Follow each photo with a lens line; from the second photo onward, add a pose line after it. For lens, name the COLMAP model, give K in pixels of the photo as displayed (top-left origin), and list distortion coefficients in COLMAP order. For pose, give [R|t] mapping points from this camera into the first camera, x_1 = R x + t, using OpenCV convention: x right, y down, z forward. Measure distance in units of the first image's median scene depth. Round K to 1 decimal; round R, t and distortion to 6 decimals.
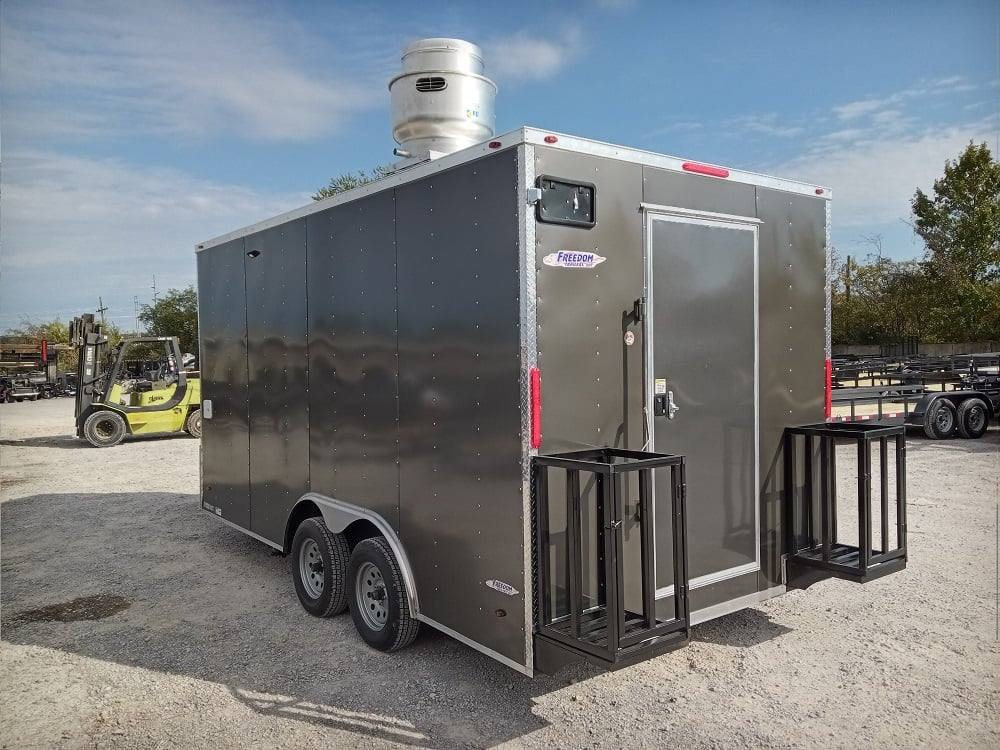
lens RADIAL K [[810.2, 0, 504.3], [0, 810.2, 360.3], [0, 0, 1]] dist [-0.002492, -0.007755]
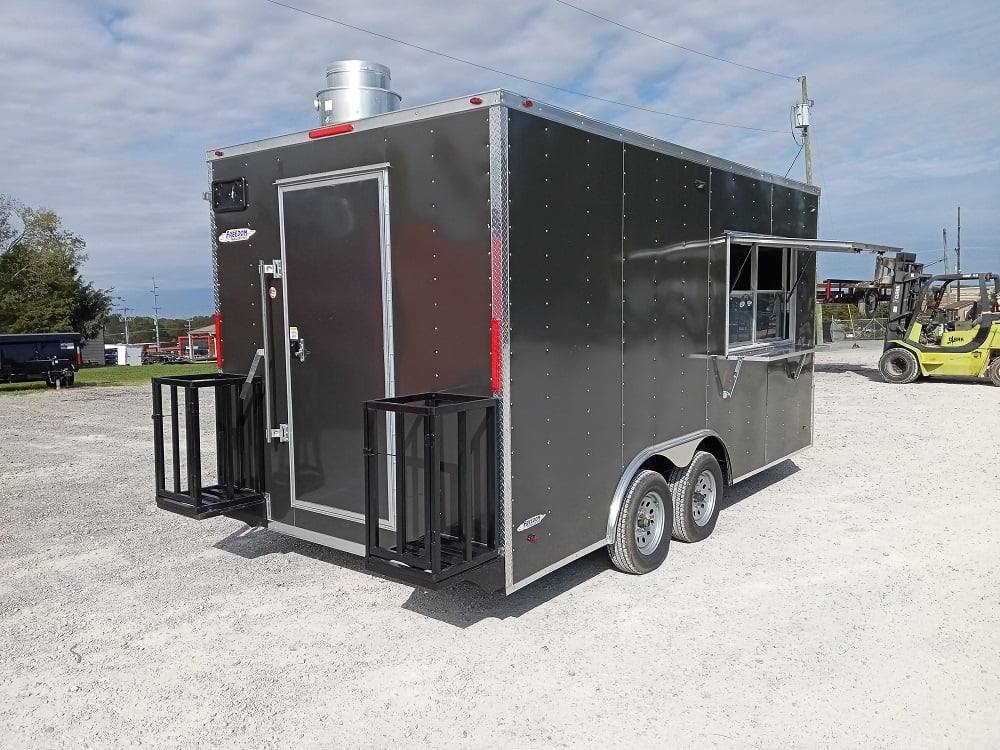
lens RADIAL K [[791.3, 0, 480.2], [0, 791.3, 364.4], [0, 0, 1]] dist [0.011875, -0.043736]
pose [[0.247905, 0.095203, -0.964095, 1.130051], [-0.007787, 0.995323, 0.096284, -0.029575], [0.968753, -0.016361, 0.247487, 0.799559]]
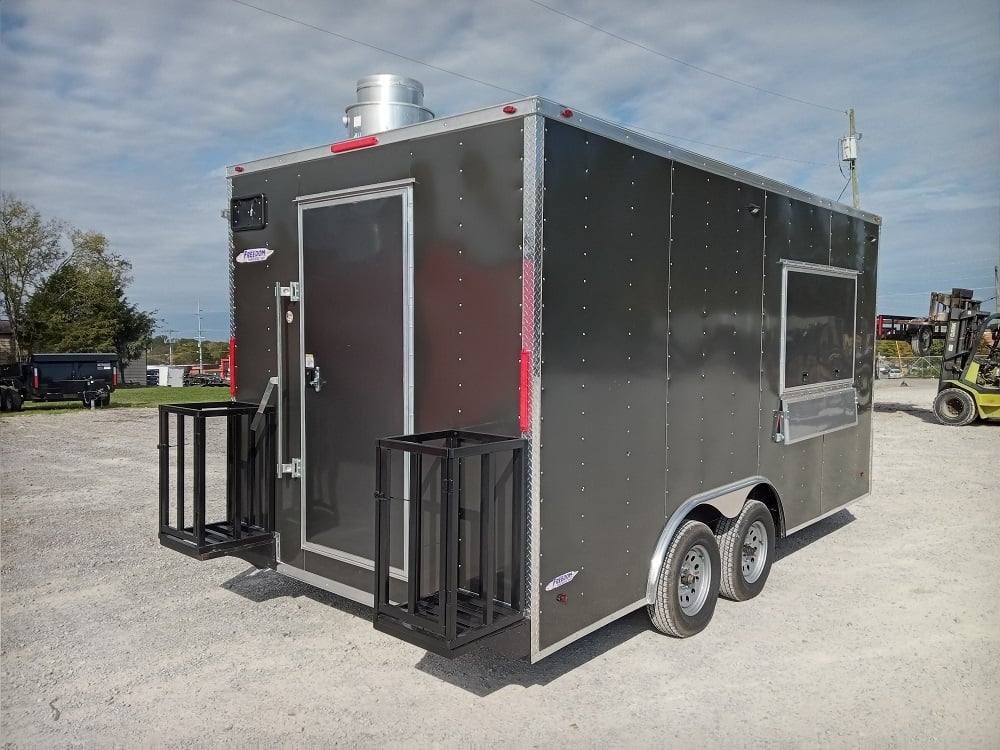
lens RADIAL K [[791.3, 0, 480.2], [0, 791.3, 364.4], [0, 0, 1]] dist [0.011875, -0.043736]
pose [[0.201113, 0.065257, -0.977392, 1.055905], [-0.027250, 0.997765, 0.061010, -0.028521], [0.979189, 0.014364, 0.202442, 0.825988]]
